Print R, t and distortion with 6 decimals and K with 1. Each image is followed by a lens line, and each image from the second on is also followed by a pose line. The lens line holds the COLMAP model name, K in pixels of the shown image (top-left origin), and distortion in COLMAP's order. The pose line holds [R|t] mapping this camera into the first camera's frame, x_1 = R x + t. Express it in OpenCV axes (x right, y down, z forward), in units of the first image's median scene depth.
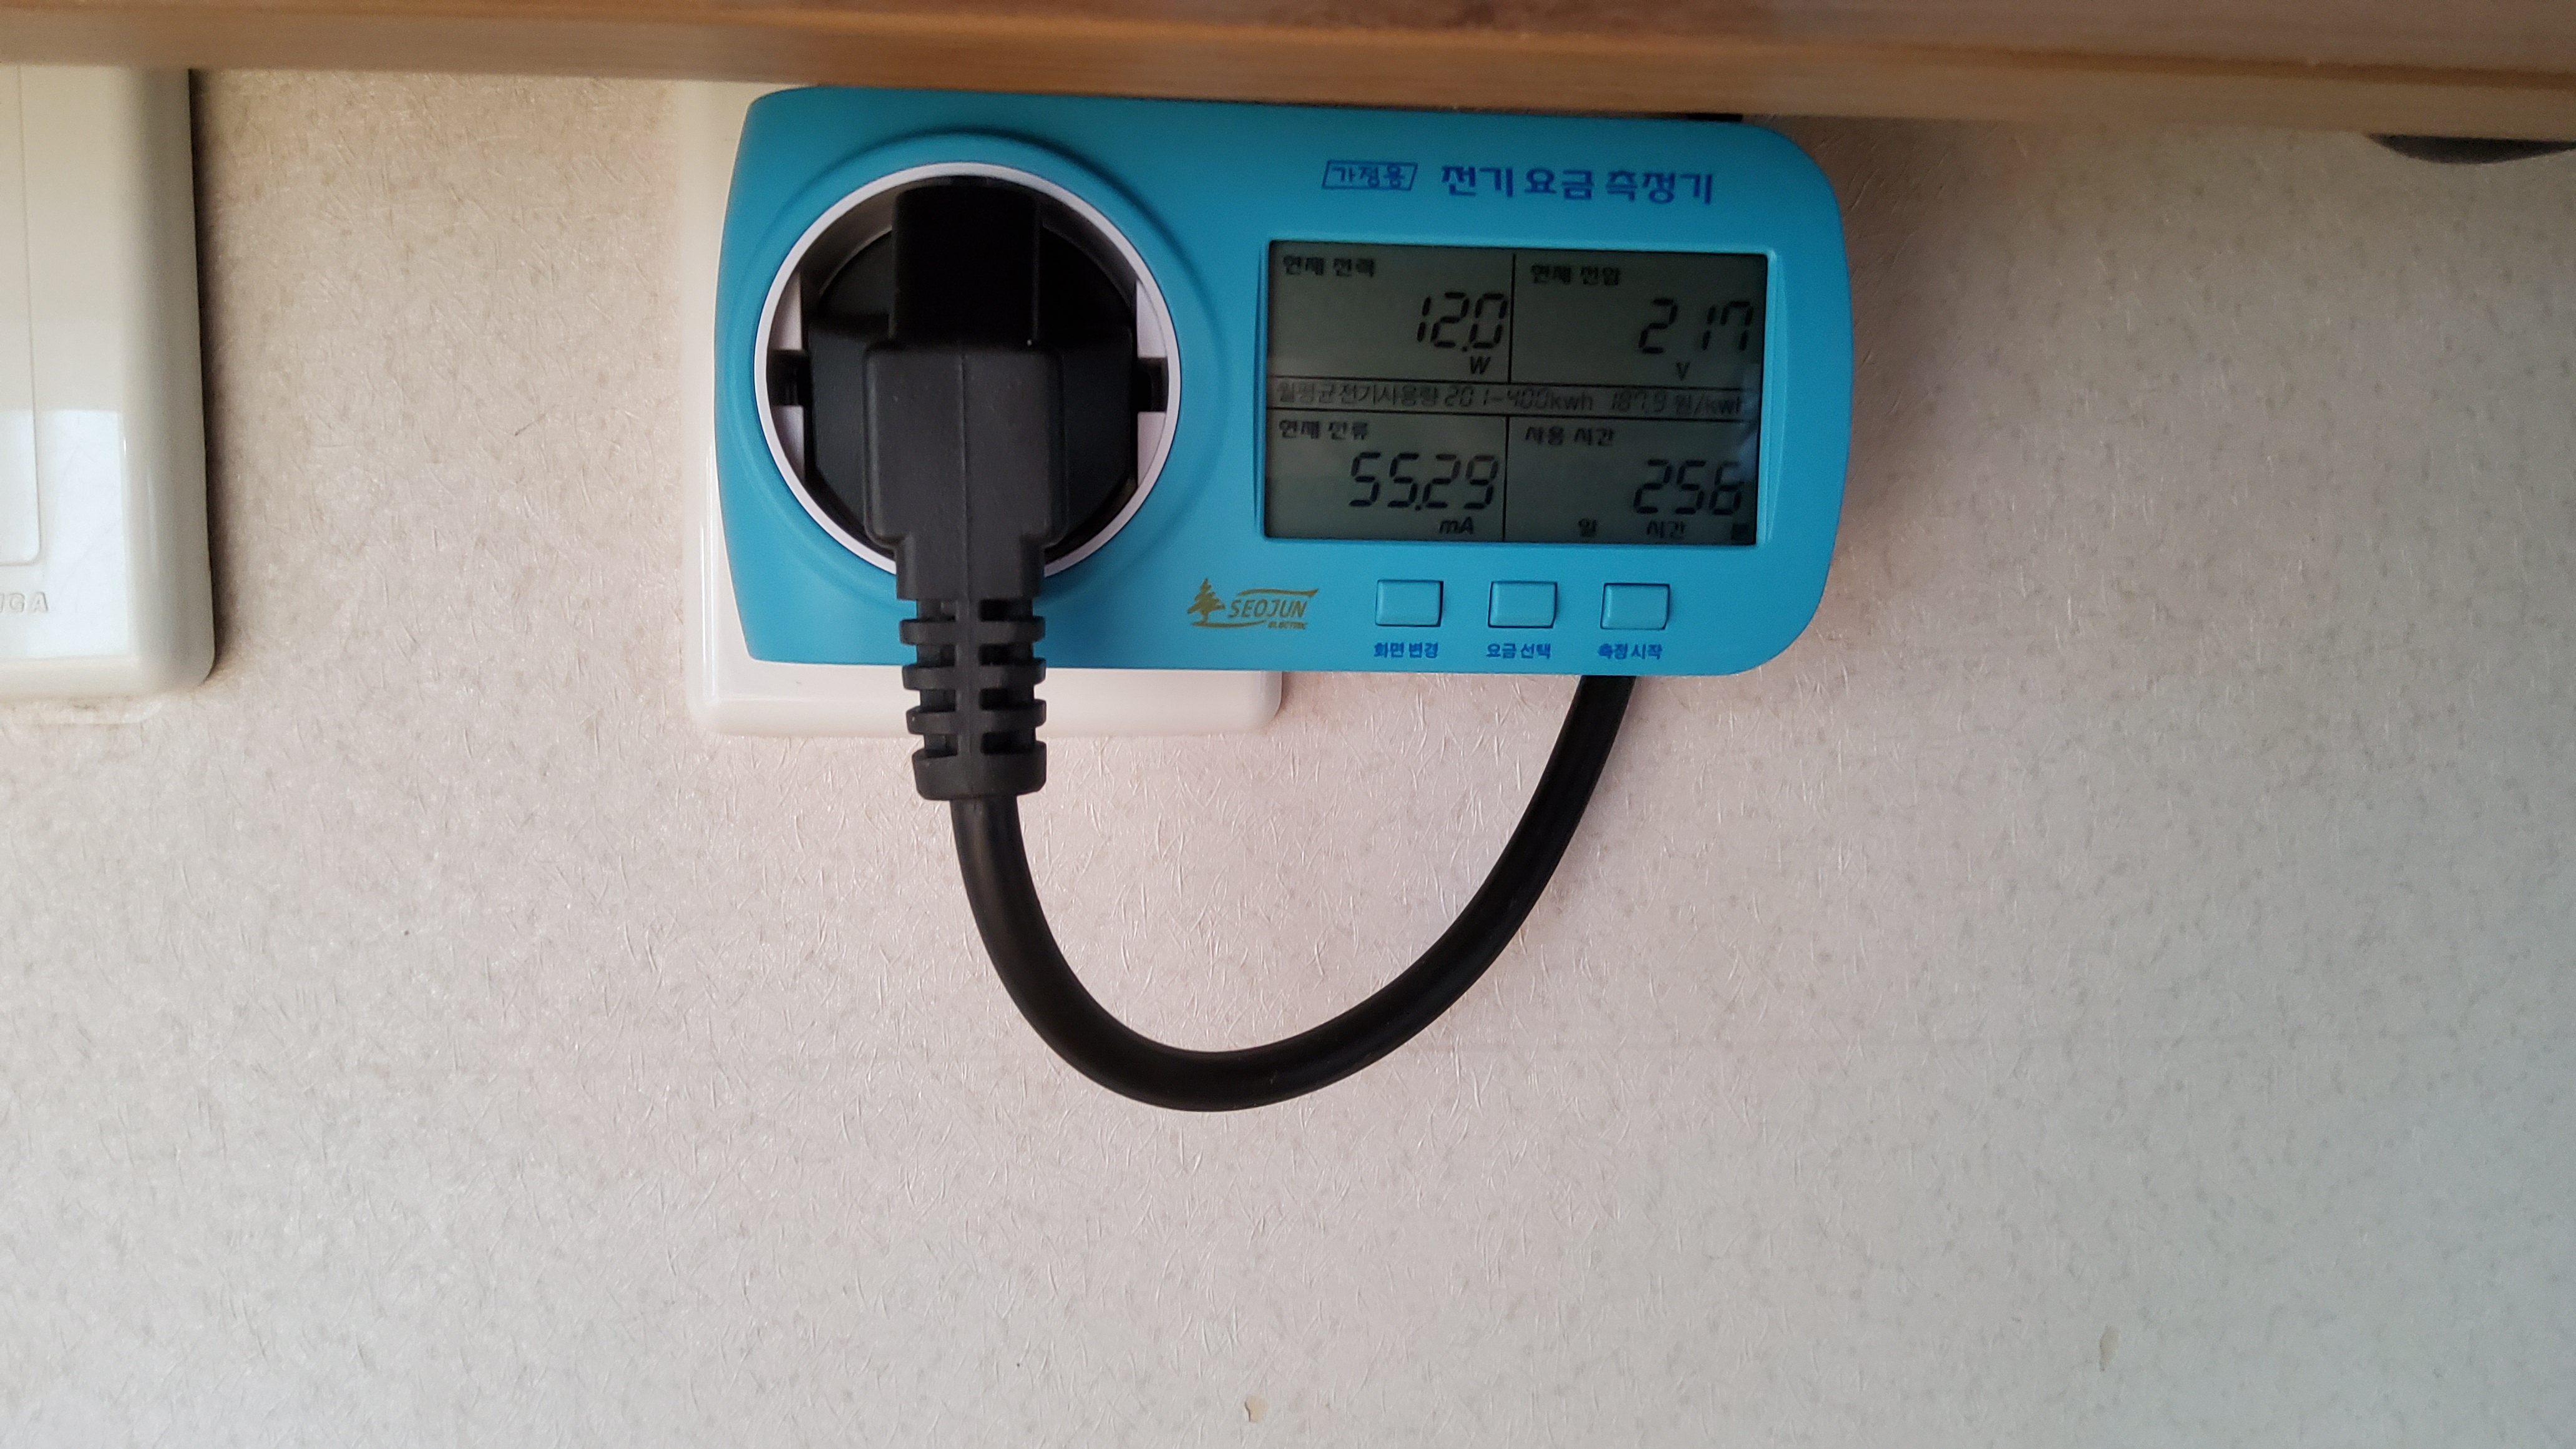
lens RADIAL K [[1913.9, 0, 1202.2], [0, 1913.9, 696.5], [0, 0, 1]] dist [0.039157, -0.102571]
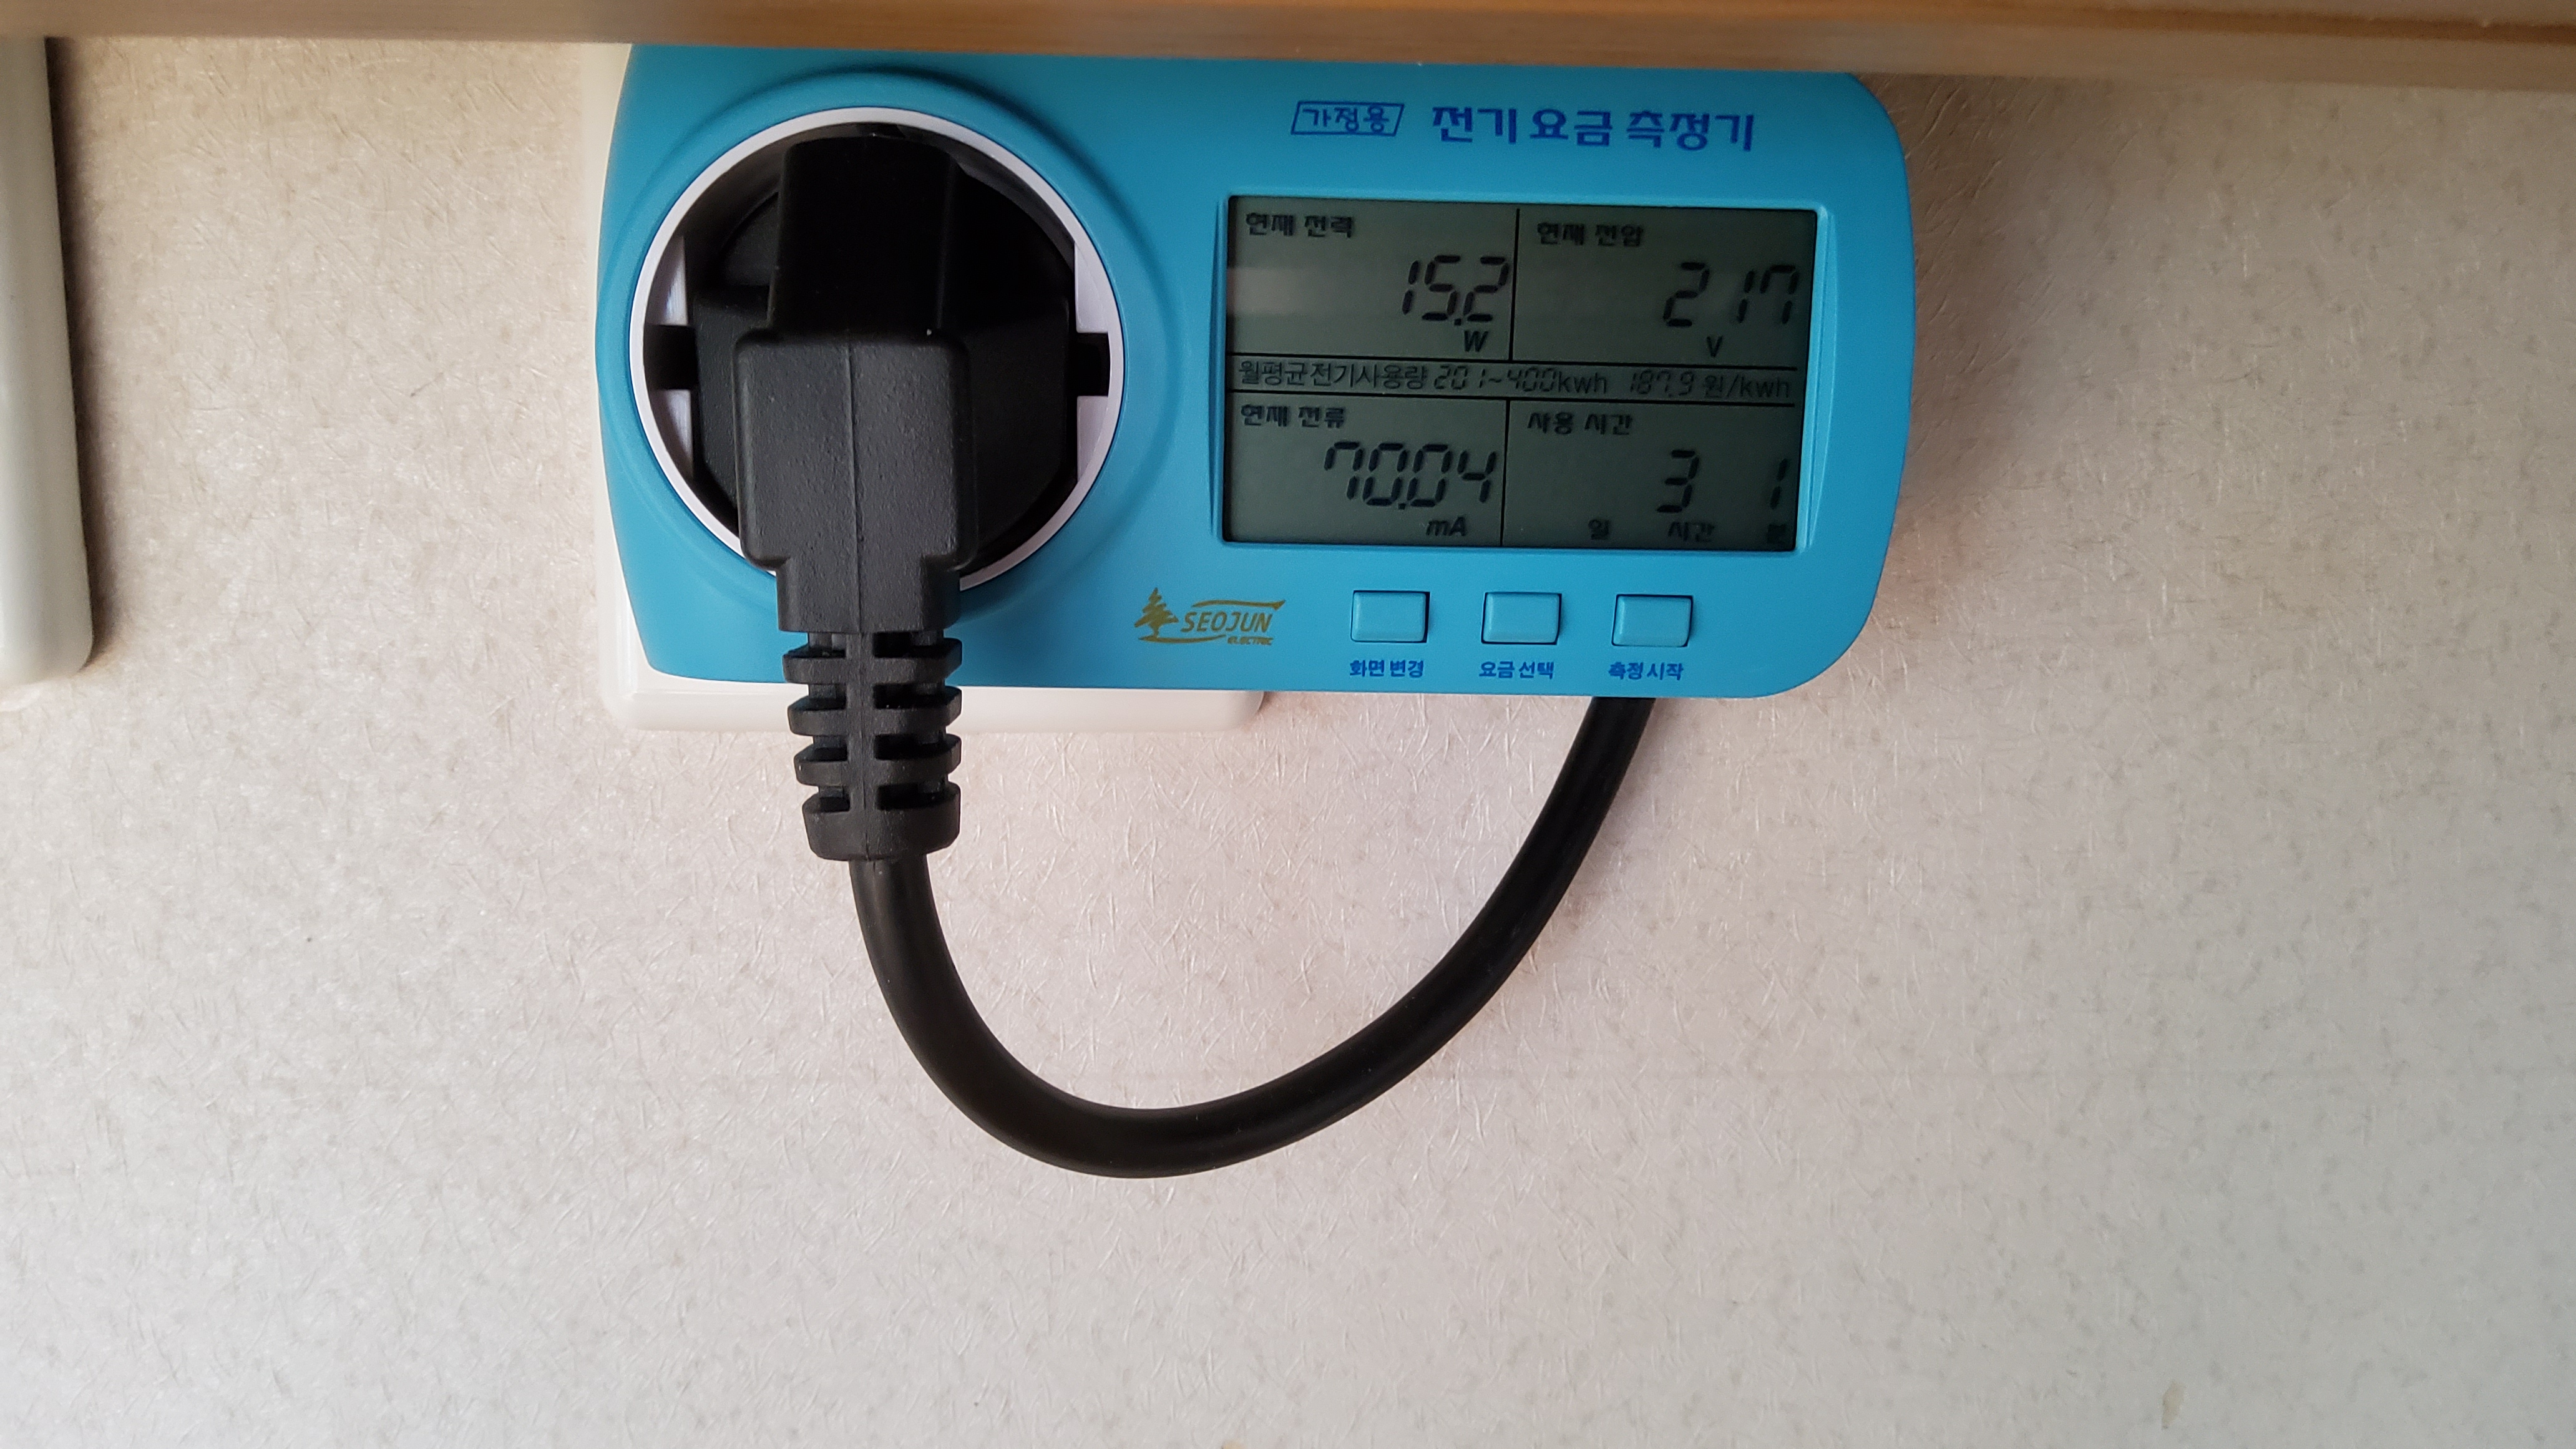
lens RADIAL K [[1913.9, 0, 1212.7], [0, 1913.9, 679.9], [0, 0, 1]] dist [0.039157, -0.102571]
pose [[0.999236, 0.009809, -0.037833, 0.051856], [-0.007217, 0.997655, 0.068067, -0.066892], [0.038412, -0.067742, 0.996963, 0.108086]]
